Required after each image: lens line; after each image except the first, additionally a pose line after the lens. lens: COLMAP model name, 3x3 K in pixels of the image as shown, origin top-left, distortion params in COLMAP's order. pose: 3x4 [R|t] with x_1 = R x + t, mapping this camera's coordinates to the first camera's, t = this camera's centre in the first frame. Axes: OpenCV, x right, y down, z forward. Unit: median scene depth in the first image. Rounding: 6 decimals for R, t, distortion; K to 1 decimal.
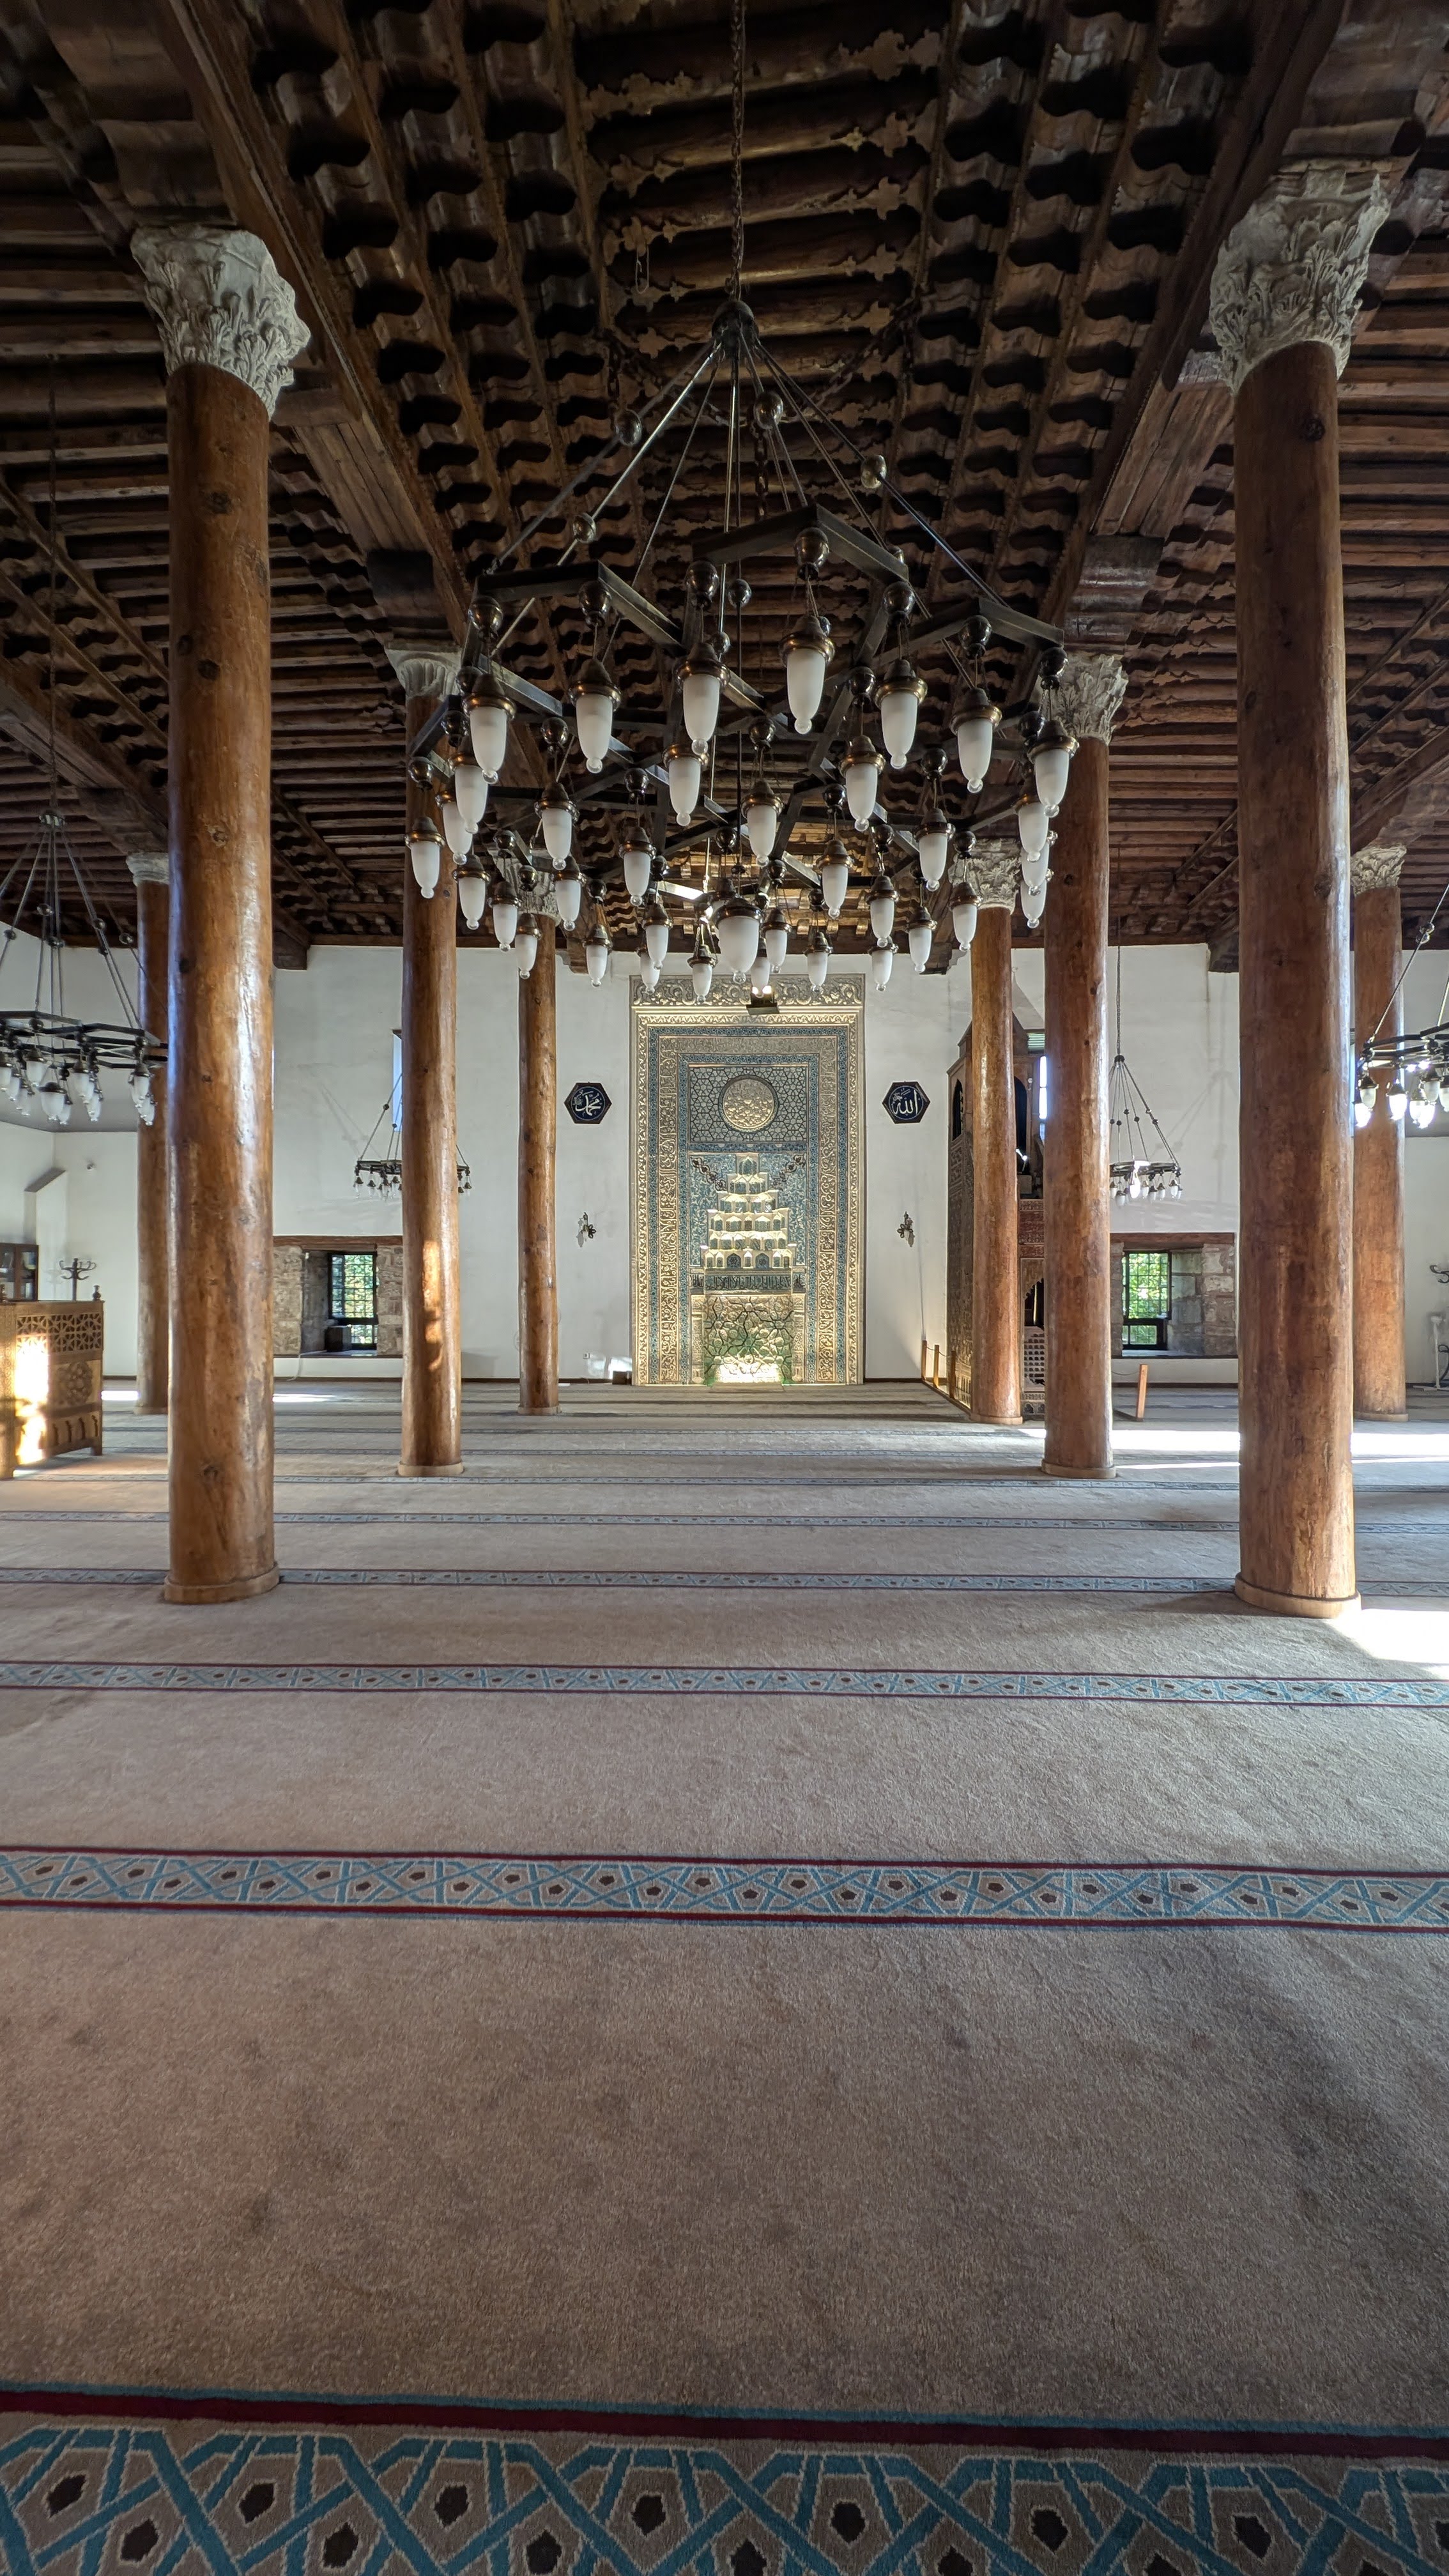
lens RADIAL K [[966.6, 0, 732.6], [0, 966.6, 1290.9], [0, 0, 1]] dist [0.002117, -0.000307]
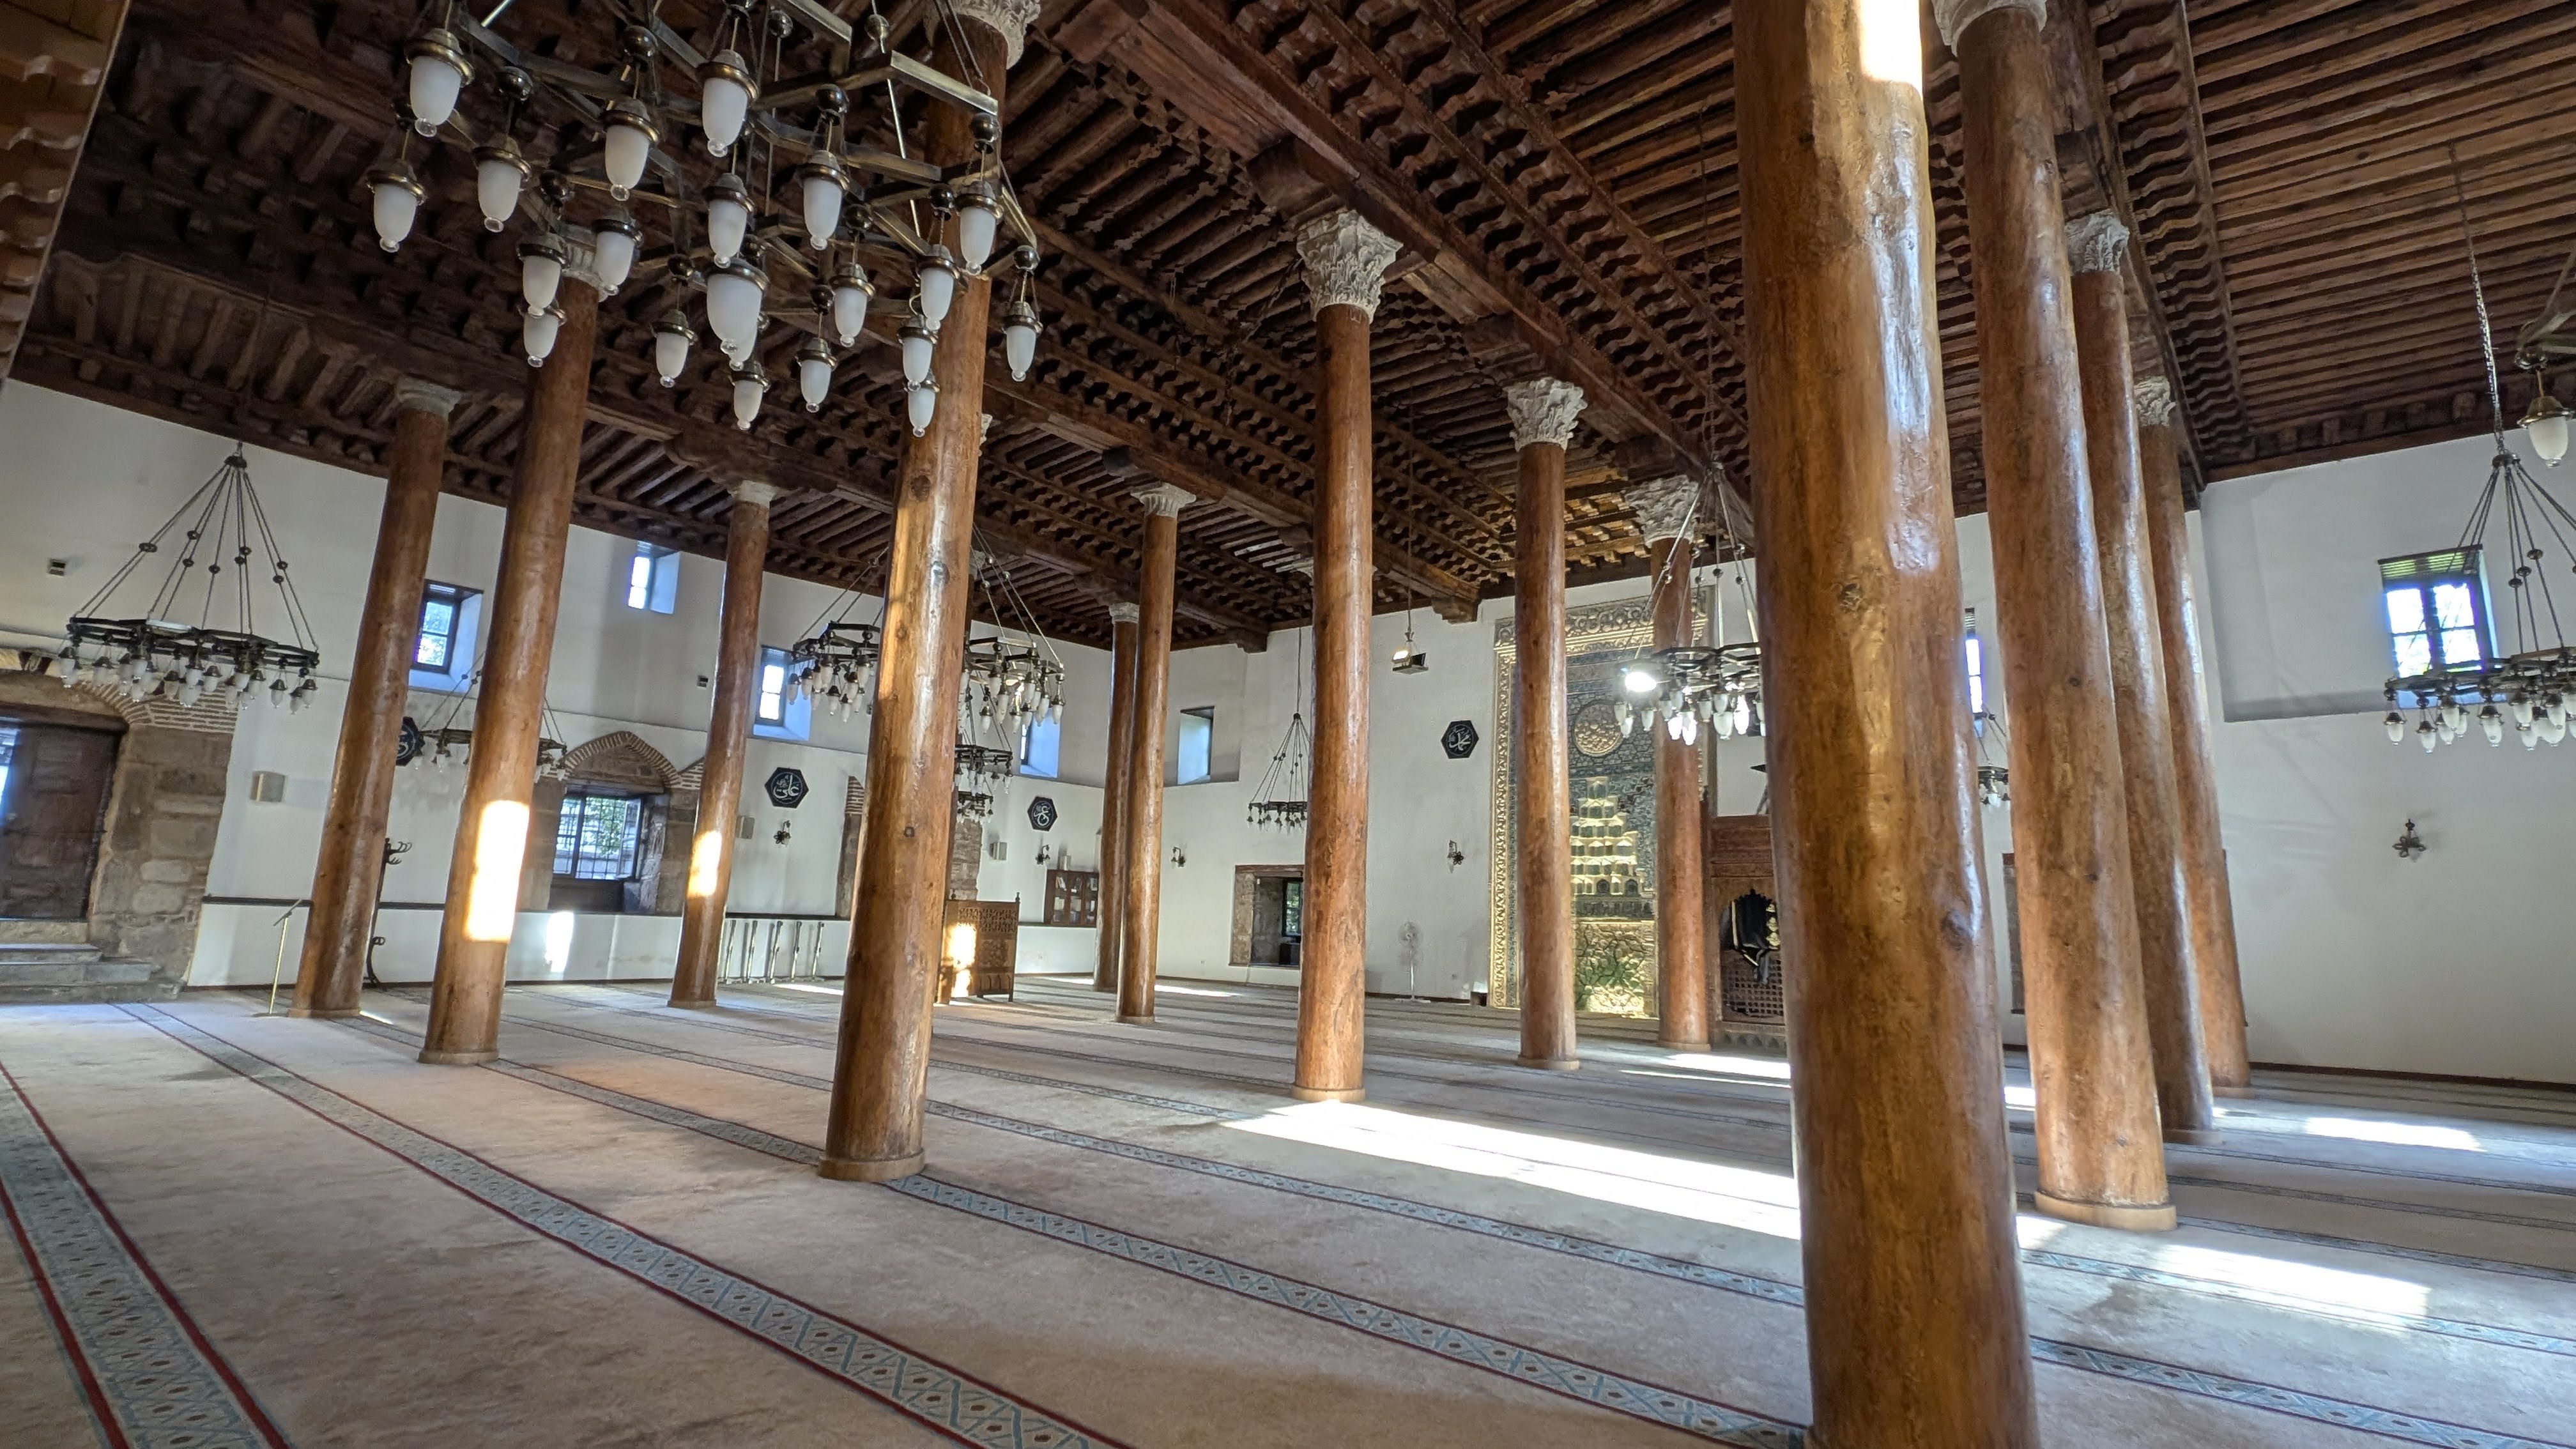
lens RADIAL K [[1167.7, 0, 1286.4], [0, 1167.7, 722.7], [0, 0, 1]] dist [-0.016672, -0.000103]
pose [[0.785993, -0.083389, -0.612586, 0.690113], [-0.031336, 0.984214, -0.174184, 0.030471], [0.617441, 0.156104, 0.770972, -0.188139]]
